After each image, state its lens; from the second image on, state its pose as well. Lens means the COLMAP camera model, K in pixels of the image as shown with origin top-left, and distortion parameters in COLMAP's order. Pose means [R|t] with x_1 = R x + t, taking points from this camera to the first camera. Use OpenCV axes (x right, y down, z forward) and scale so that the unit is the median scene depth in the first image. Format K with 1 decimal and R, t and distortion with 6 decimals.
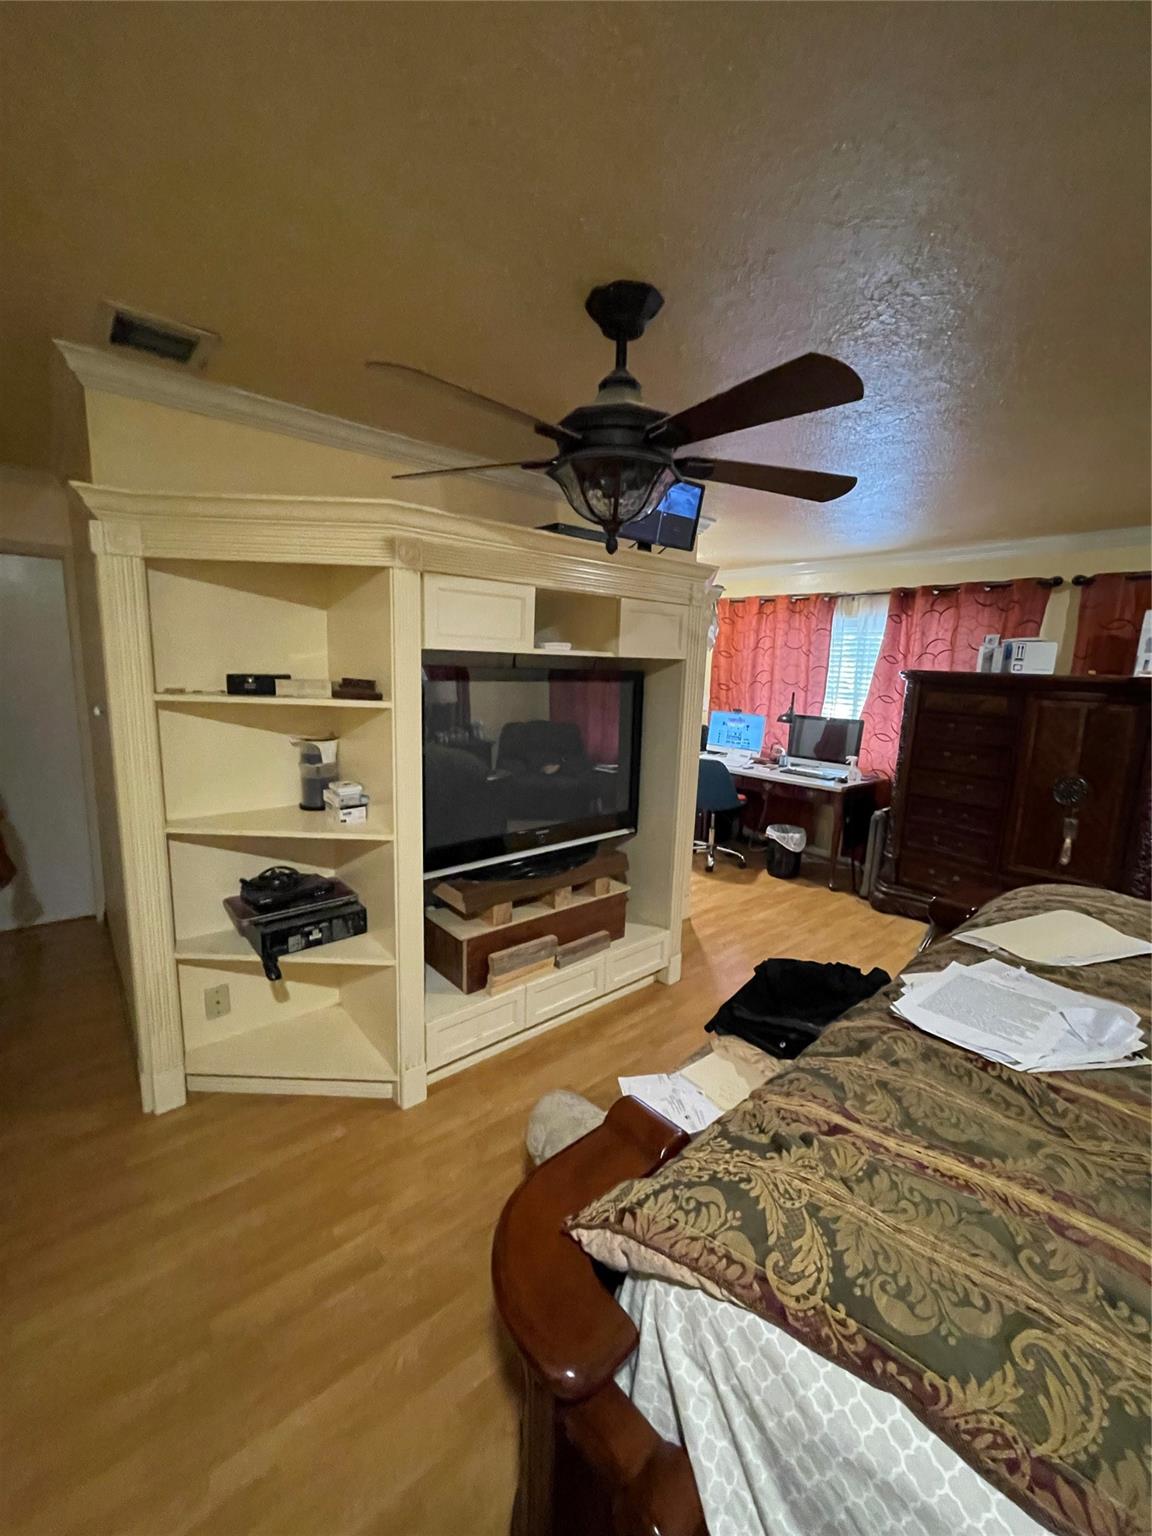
lens RADIAL K [[614.7, 0, 577.7], [0, 614.7, 764.3], [0, 0, 1]] dist [-0.000882, 0.000008]
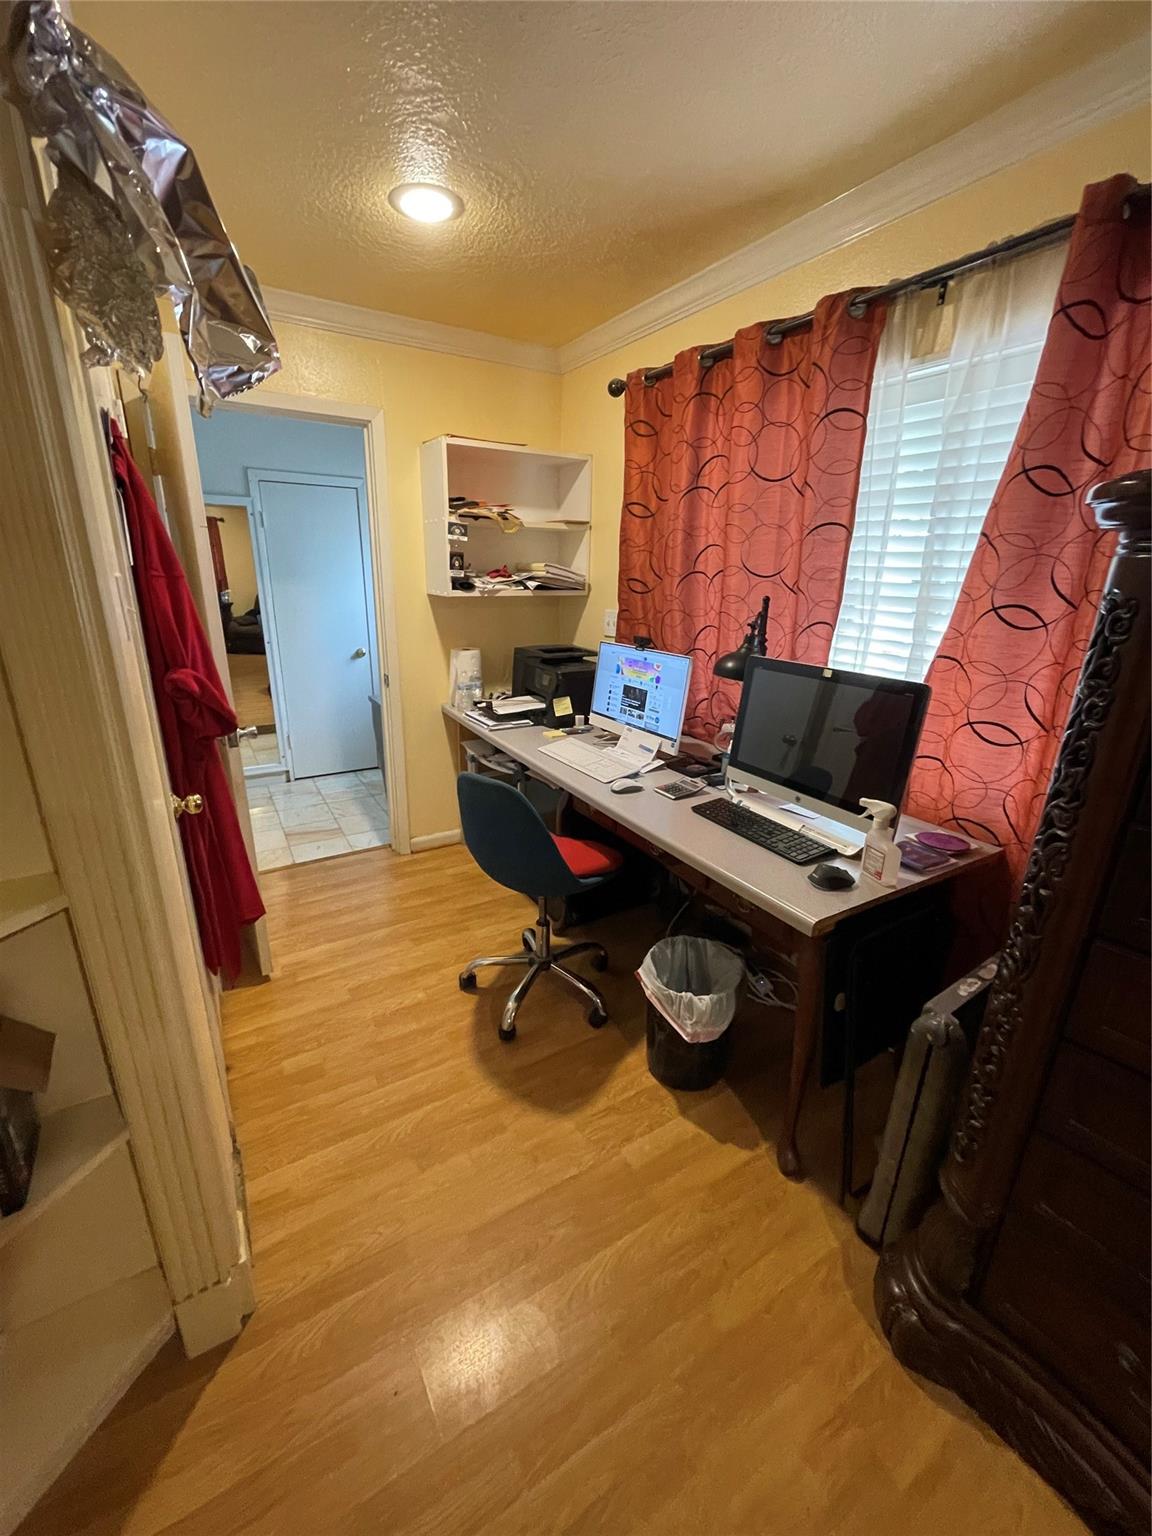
lens RADIAL K [[614.7, 0, 577.7], [0, 614.7, 764.3], [0, 0, 1]] dist [-0.000882, 0.000008]
pose [[0.987306, 0.035000, -0.154927, 0.315765], [-0.012229, 0.989273, 0.145563, -0.070677], [0.158360, -0.141821, 0.977143, 0.615291]]
